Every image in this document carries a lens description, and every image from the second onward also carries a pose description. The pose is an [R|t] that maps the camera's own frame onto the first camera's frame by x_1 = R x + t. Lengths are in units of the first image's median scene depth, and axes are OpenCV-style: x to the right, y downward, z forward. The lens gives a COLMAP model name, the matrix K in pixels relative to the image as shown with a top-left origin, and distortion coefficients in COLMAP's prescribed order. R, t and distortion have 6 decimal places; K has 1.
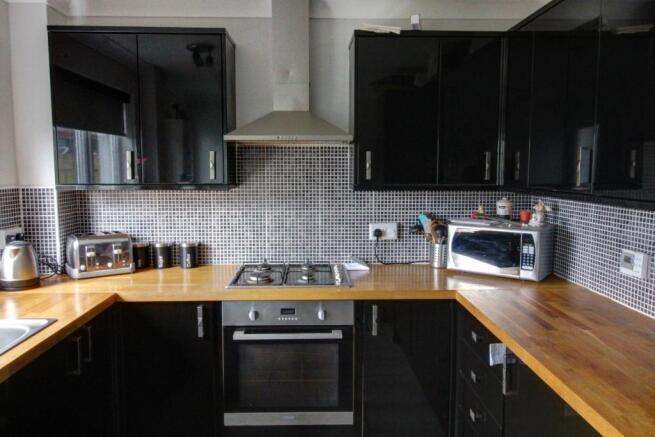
lens RADIAL K [[497.3, 0, 326.7], [0, 497.3, 213.8], [0, 0, 1]] dist [0.001571, -0.001708]
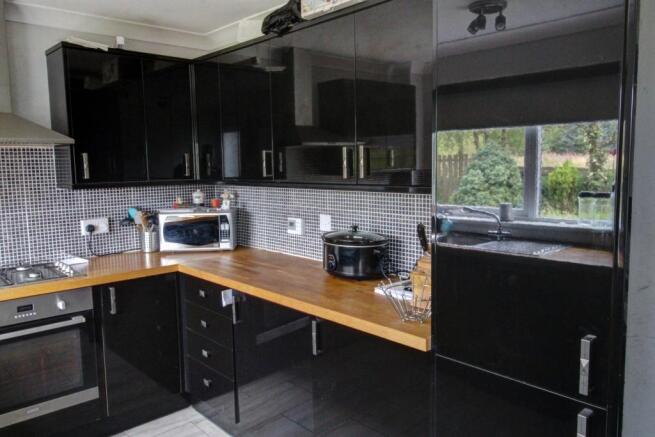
lens RADIAL K [[497.3, 0, 326.7], [0, 497.3, 213.8], [0, 0, 1]] dist [0.001571, -0.001708]
pose [[0.756708, -0.080091, 0.648828, -0.235875], [0.080281, 0.996340, 0.029359, 0.018751], [-0.648805, 0.029872, 0.760368, -0.182586]]
